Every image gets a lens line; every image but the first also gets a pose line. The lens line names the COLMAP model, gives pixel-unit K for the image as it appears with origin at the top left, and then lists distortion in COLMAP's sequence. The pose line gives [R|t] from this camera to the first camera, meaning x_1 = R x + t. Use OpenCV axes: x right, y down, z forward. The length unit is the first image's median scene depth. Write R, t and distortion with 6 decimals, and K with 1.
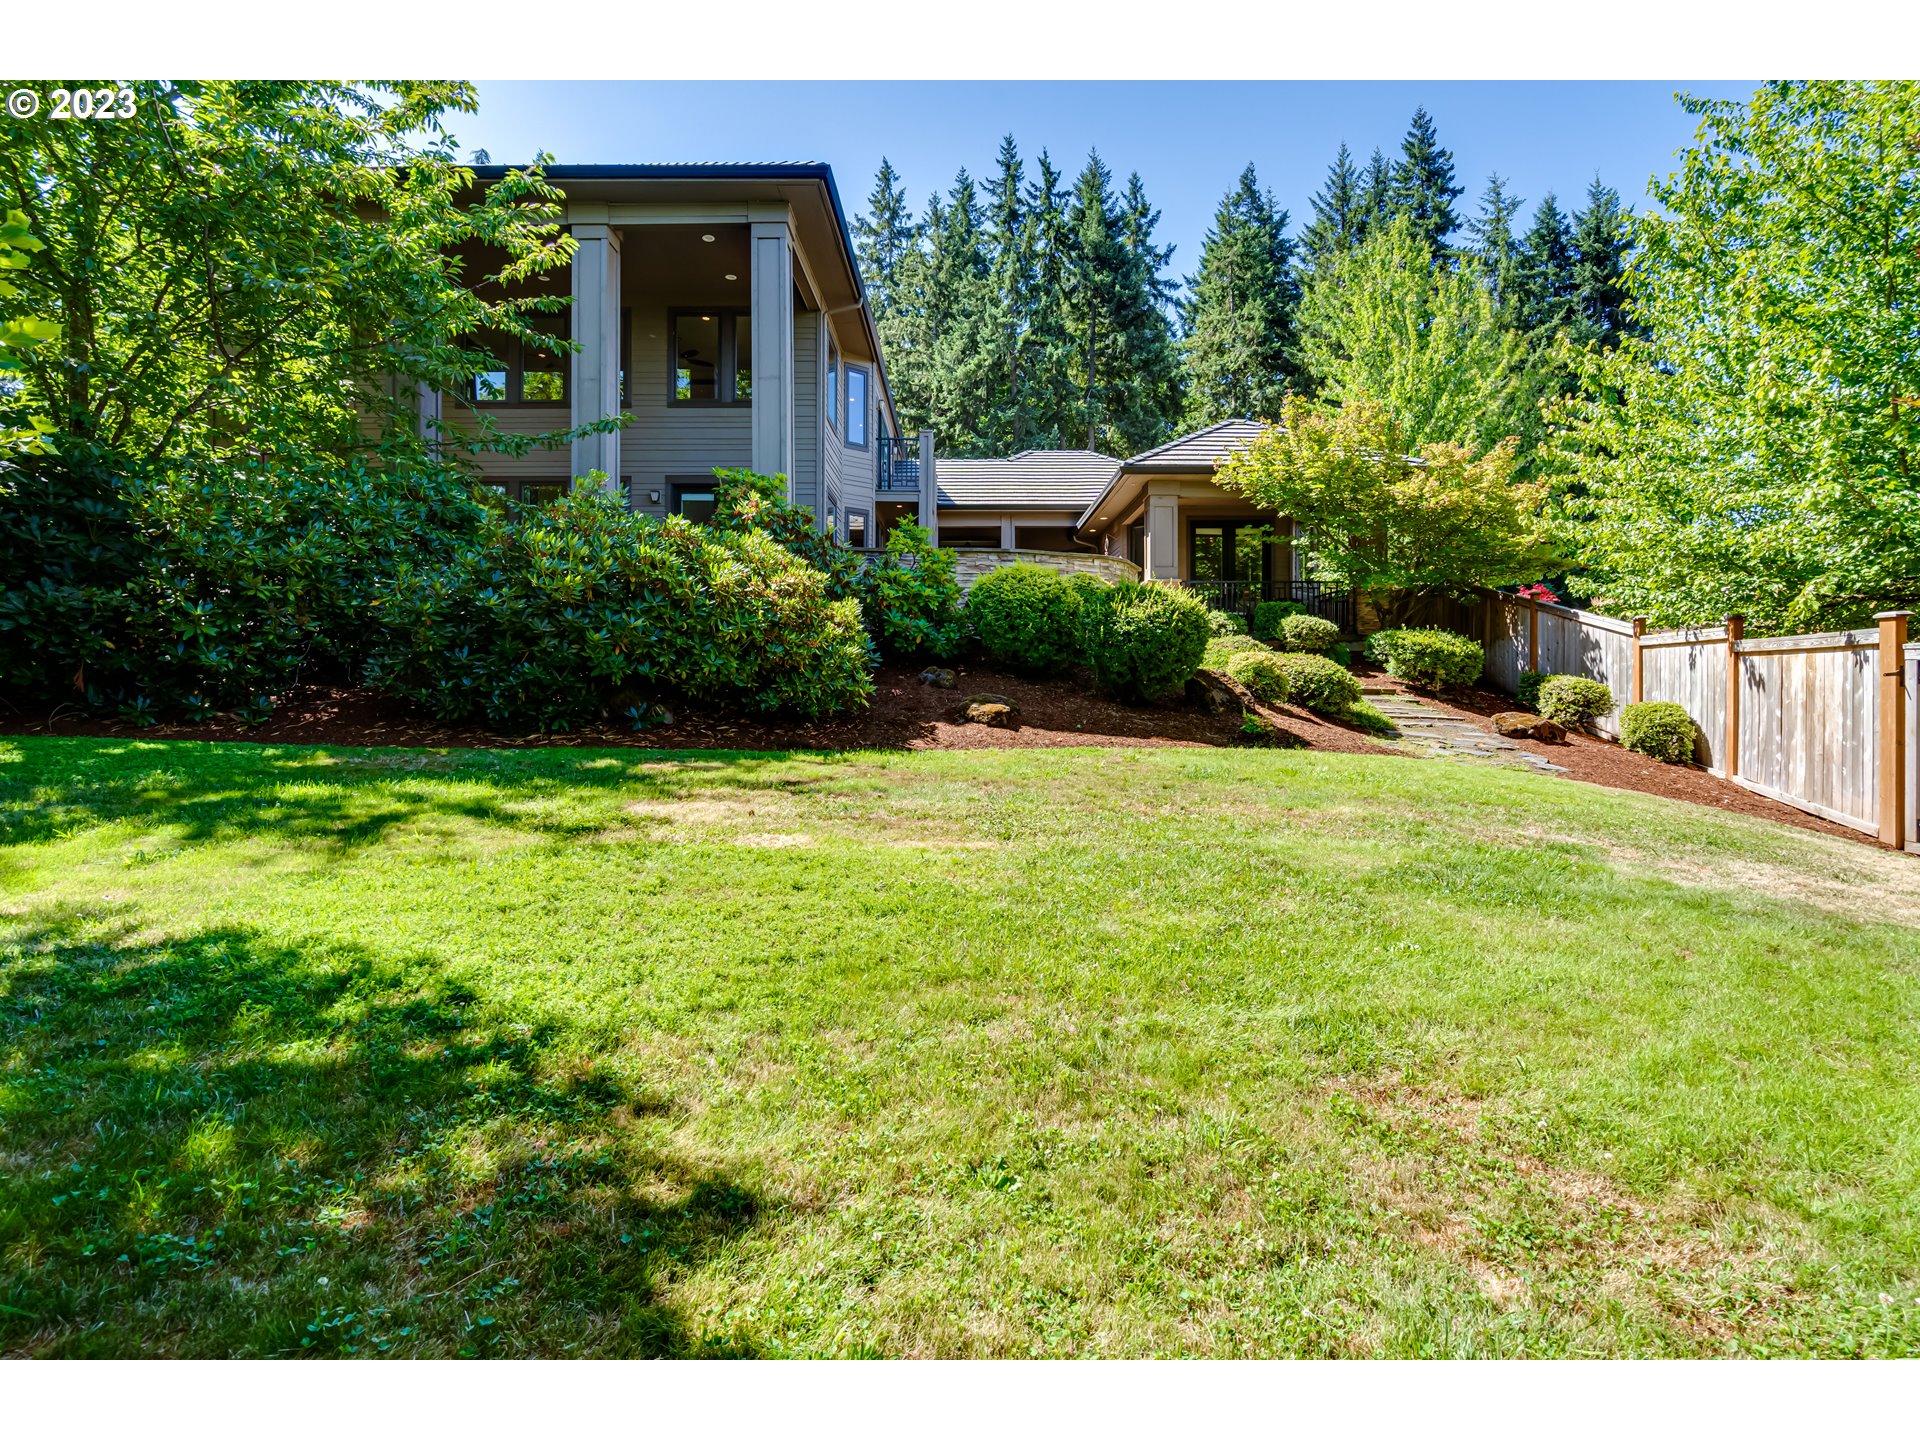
lens RADIAL K [[920.8, 0, 956.7], [0, 920.8, 701.6], [0, 0, 1]] dist [-0.004761, 0.000050]
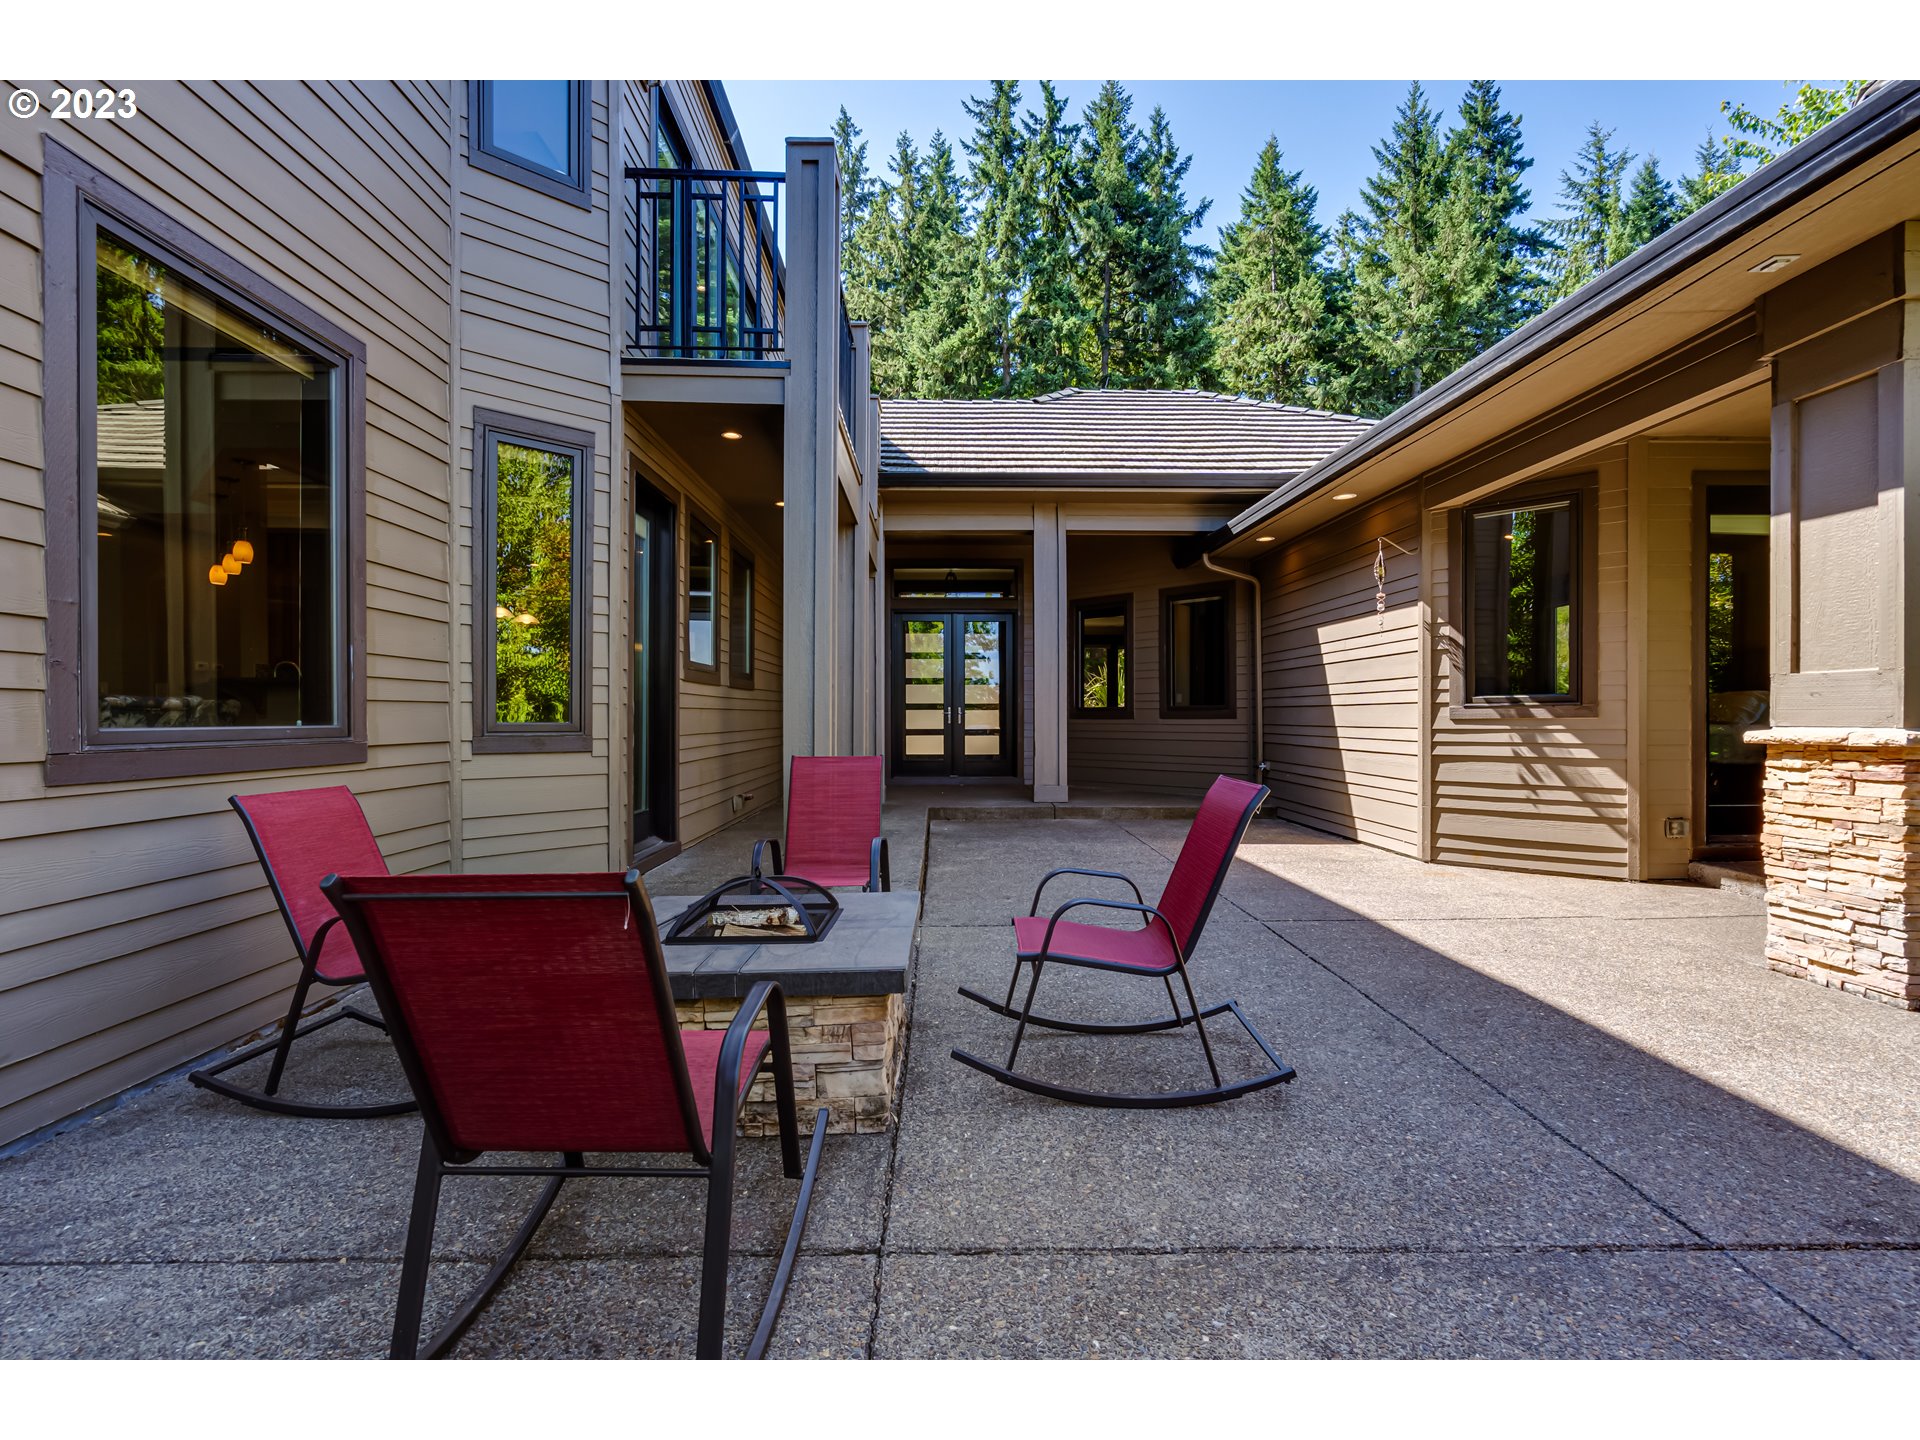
lens RADIAL K [[870.9, 0, 959.4], [0, 870.9, 726.7], [0, 0, 1]] dist [-0.001815, 0.000811]
pose [[0.999309, -0.003351, 0.037009, -0.006055], [0.003792, 0.999923, -0.011851, -0.037136], [-0.036966, 0.011983, 0.999245, 0.266055]]
